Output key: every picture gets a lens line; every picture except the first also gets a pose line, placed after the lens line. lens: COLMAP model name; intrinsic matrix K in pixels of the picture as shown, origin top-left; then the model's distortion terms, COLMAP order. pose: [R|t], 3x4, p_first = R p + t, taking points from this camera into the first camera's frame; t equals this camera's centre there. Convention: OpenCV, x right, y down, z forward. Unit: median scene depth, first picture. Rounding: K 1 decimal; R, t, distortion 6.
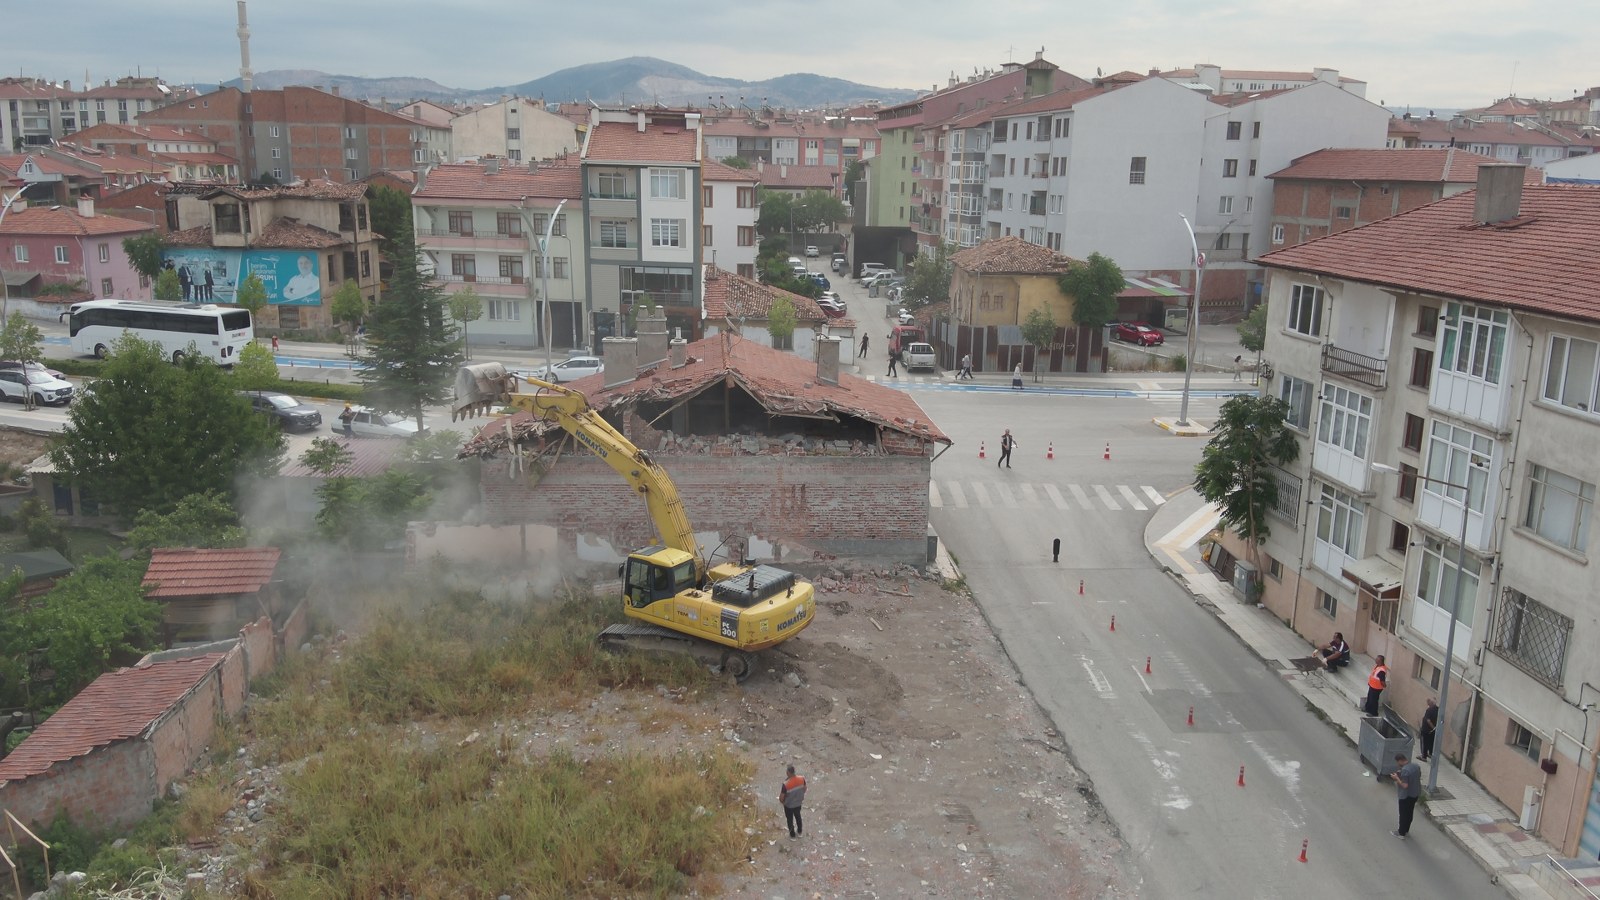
lens RADIAL K [[1159.9, 0, 805.8], [0, 1159.9, 417.8], [0, 0, 1]] dist [0.129687, -0.230251]
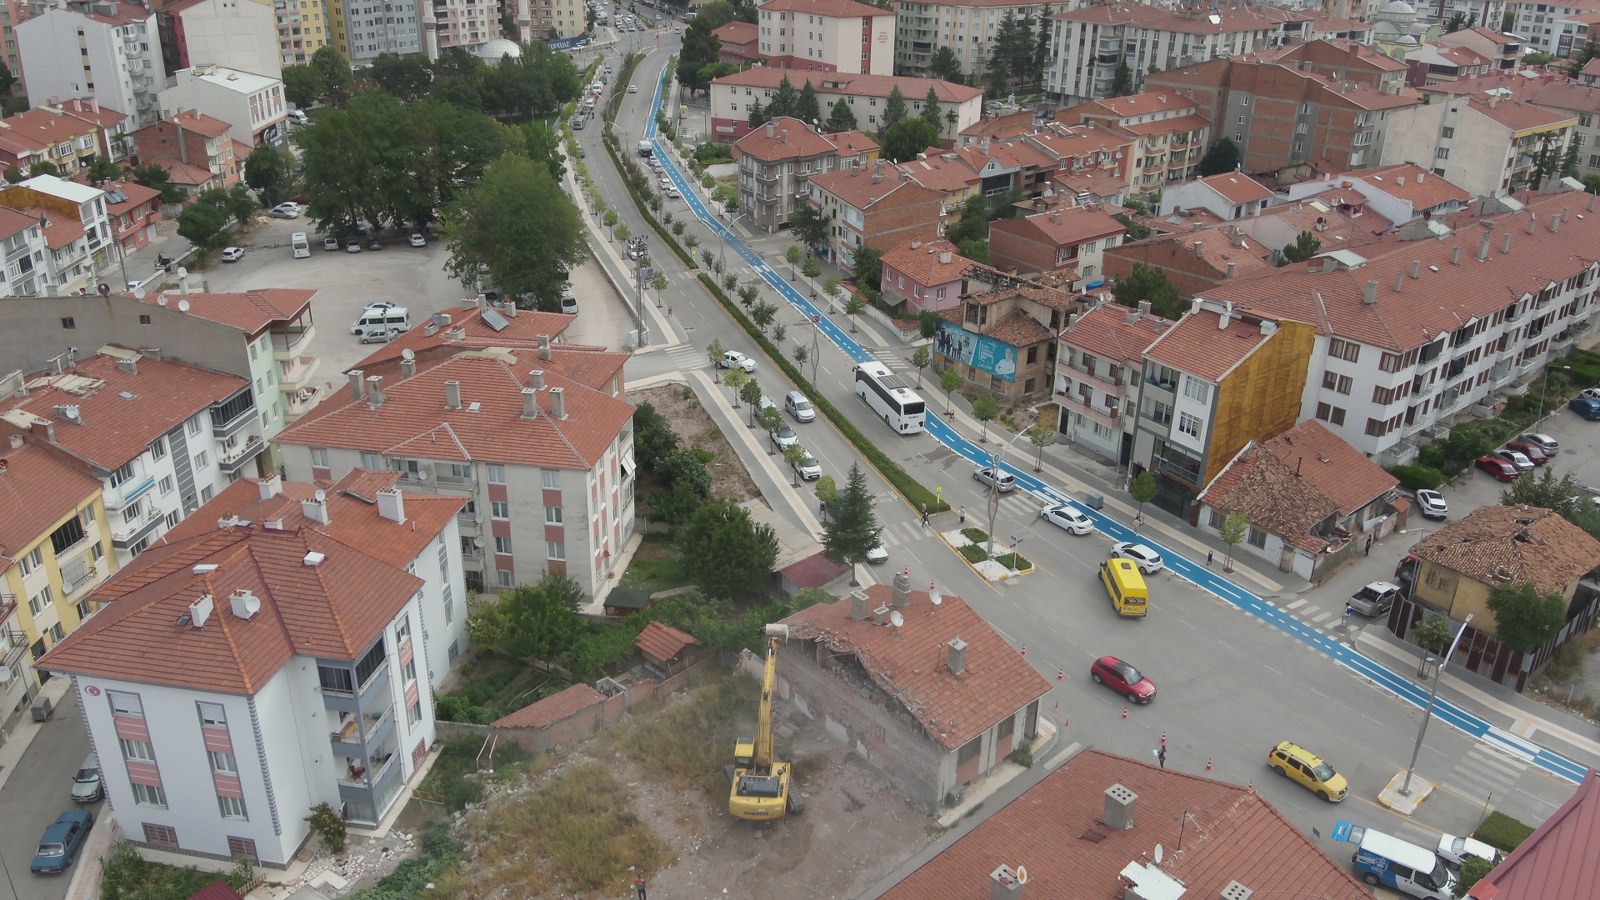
lens RADIAL K [[1113.2, 0, 833.1], [0, 1113.2, 448.0], [0, 0, 1]] dist [0.165410, -0.308933]
pose [[0.646064, 0.305809, -0.699344, 0.416372], [-0.189670, 0.951814, 0.240989, -0.305752], [0.739342, -0.023049, 0.672935, -0.069669]]
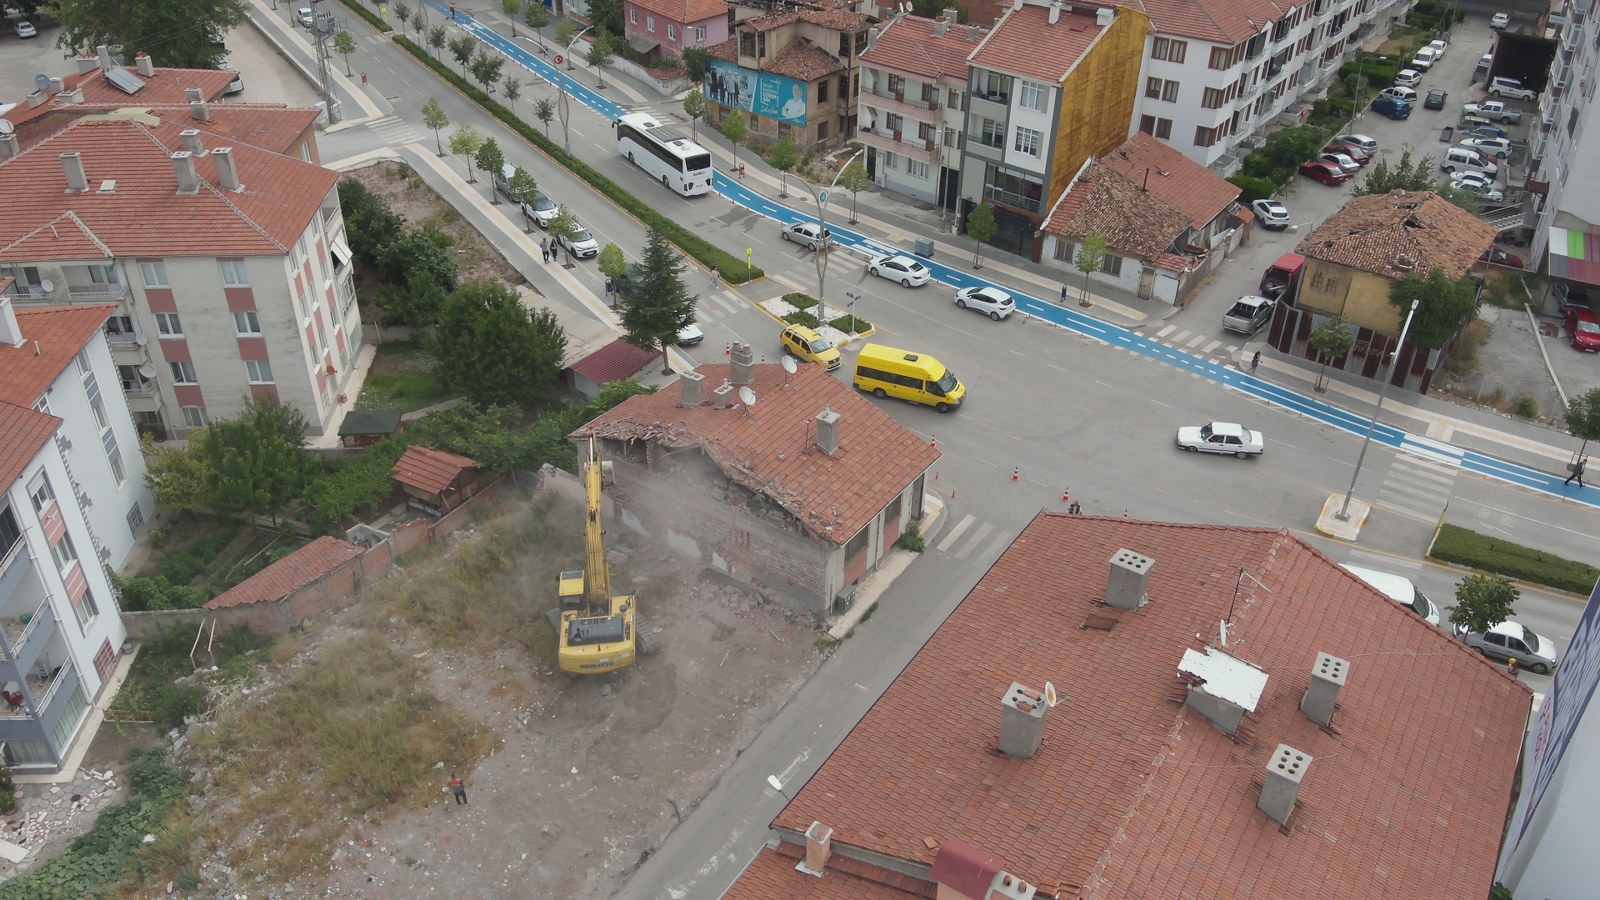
lens RADIAL K [[1159.9, 0, 805.8], [0, 1159.9, 417.8], [0, 0, 1]] dist [0.129687, -0.230251]
pose [[0.797874, 0.306281, -0.519220, 0.300480], [-0.135851, 0.930511, 0.340137, -0.225623], [0.587318, -0.200850, 0.784039, 0.005613]]
